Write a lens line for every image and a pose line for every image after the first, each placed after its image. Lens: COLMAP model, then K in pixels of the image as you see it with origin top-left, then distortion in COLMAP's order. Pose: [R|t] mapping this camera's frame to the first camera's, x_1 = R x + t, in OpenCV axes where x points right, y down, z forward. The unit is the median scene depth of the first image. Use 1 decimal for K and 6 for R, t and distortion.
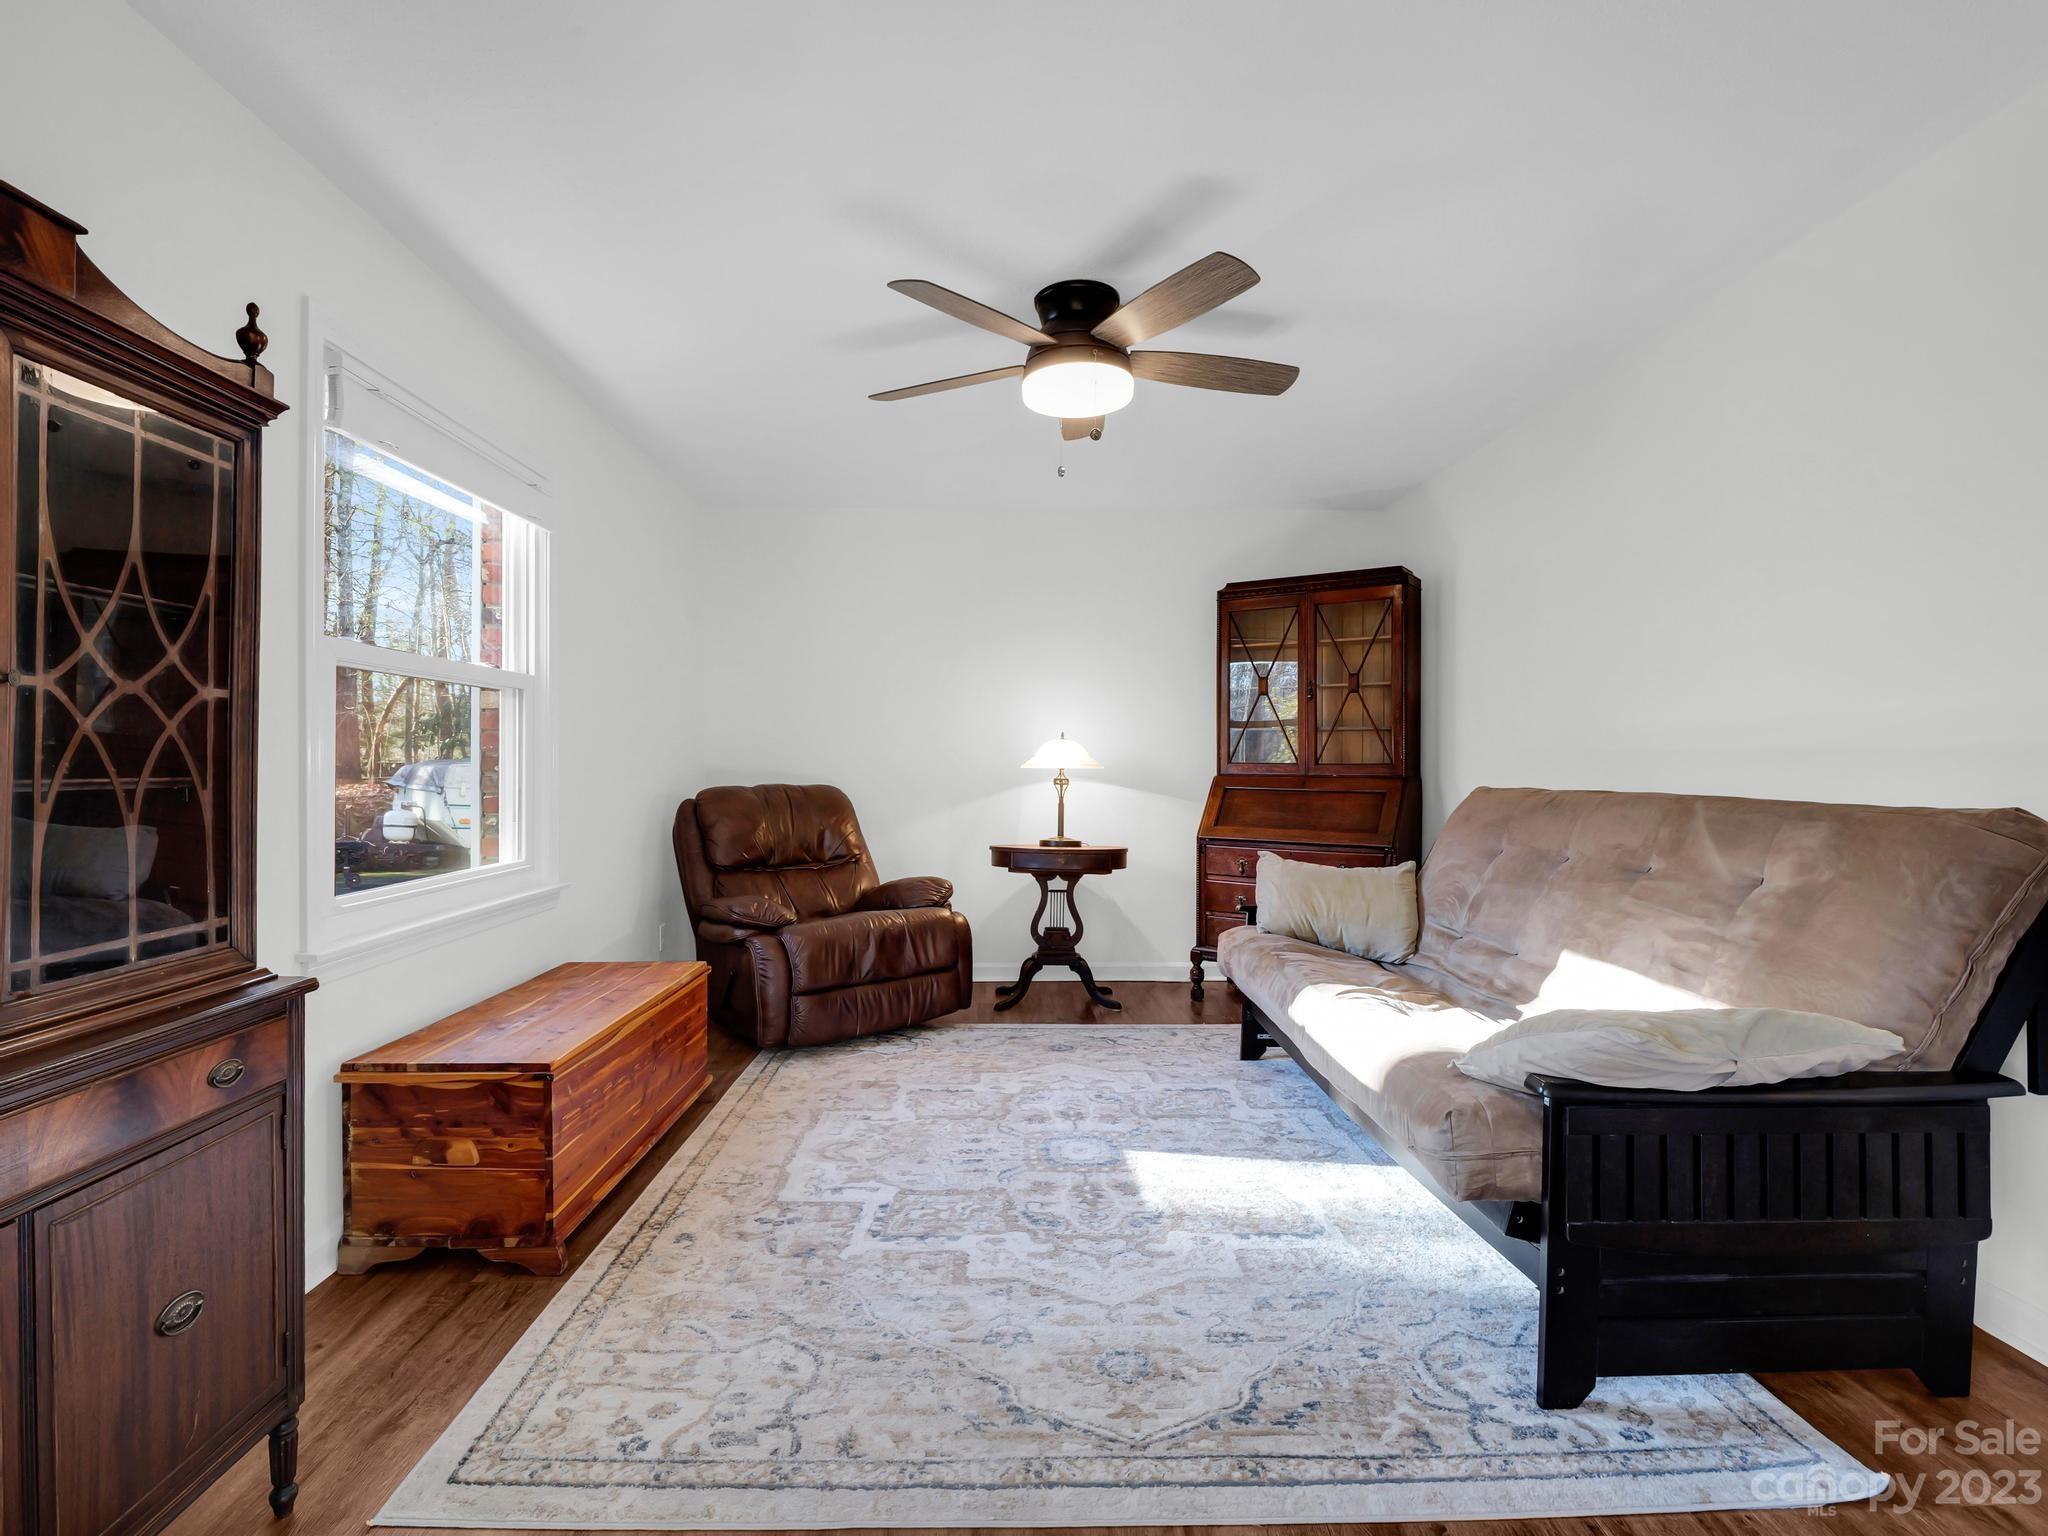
lens RADIAL K [[999.3, 0, 1028.1], [0, 999.3, 767.4], [0, 0, 1]] dist [-0.013637, -0.002751]
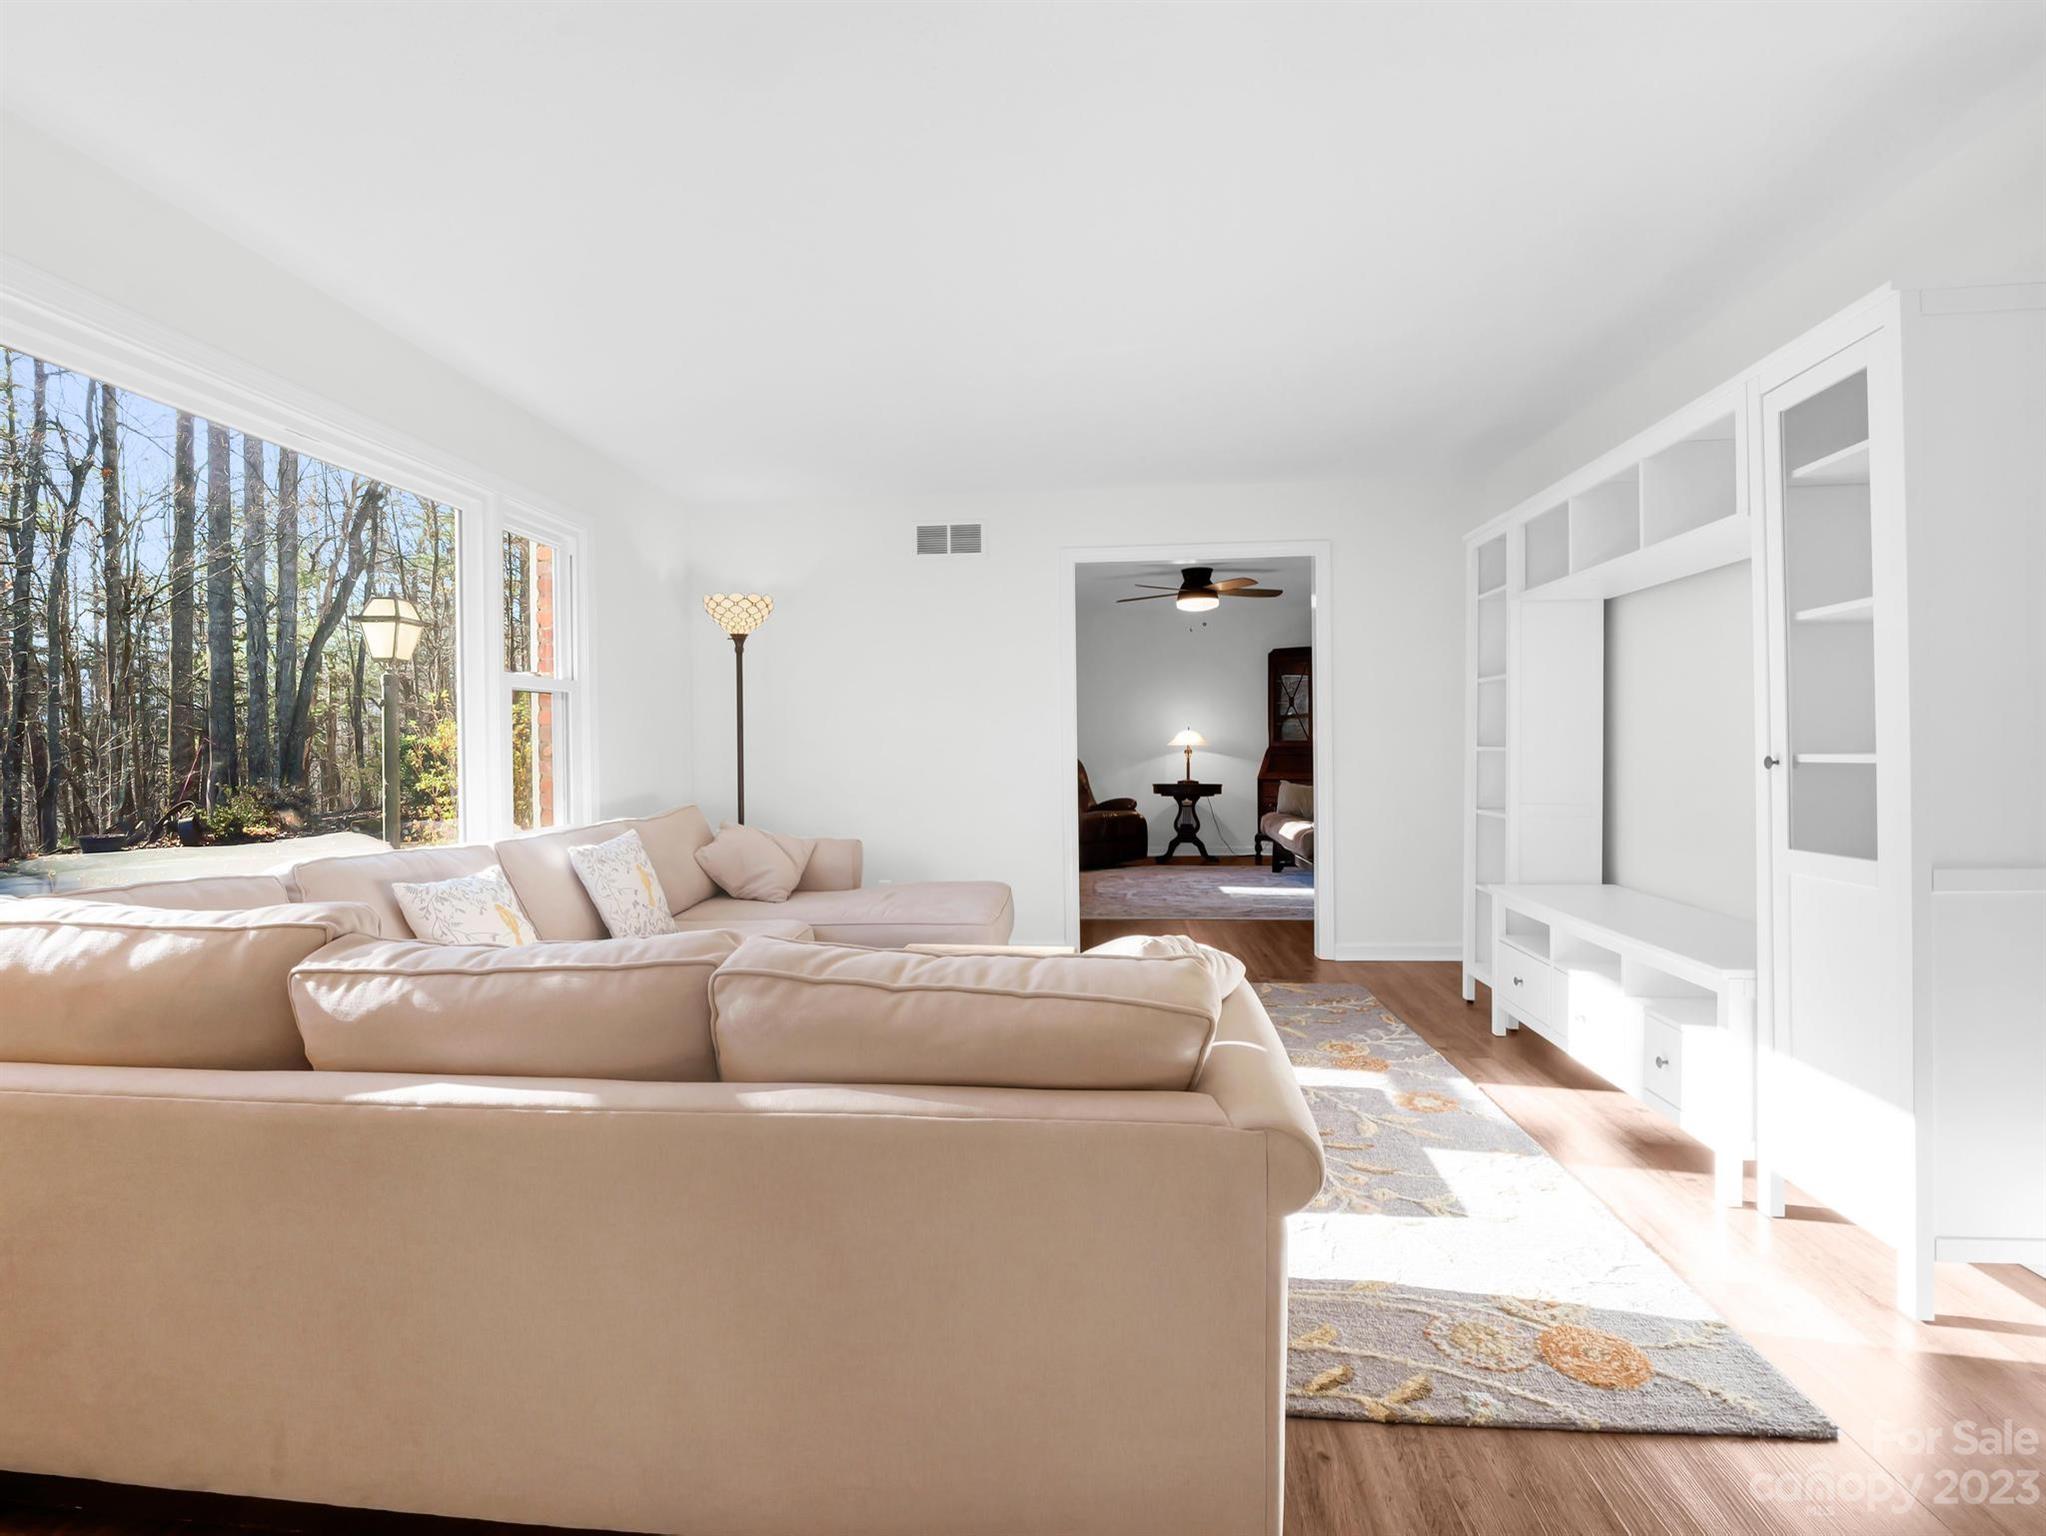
lens RADIAL K [[998.3, 0, 1012.1], [0, 998.3, 760.2], [0, 0, 1]] dist [-0.013637, -0.002751]
pose [[0.991961, -0.008639, -0.126250, -0.065877], [0.010645, 0.999827, 0.015227, -0.002046], [0.126097, -0.016449, 0.991882, -1.047445]]
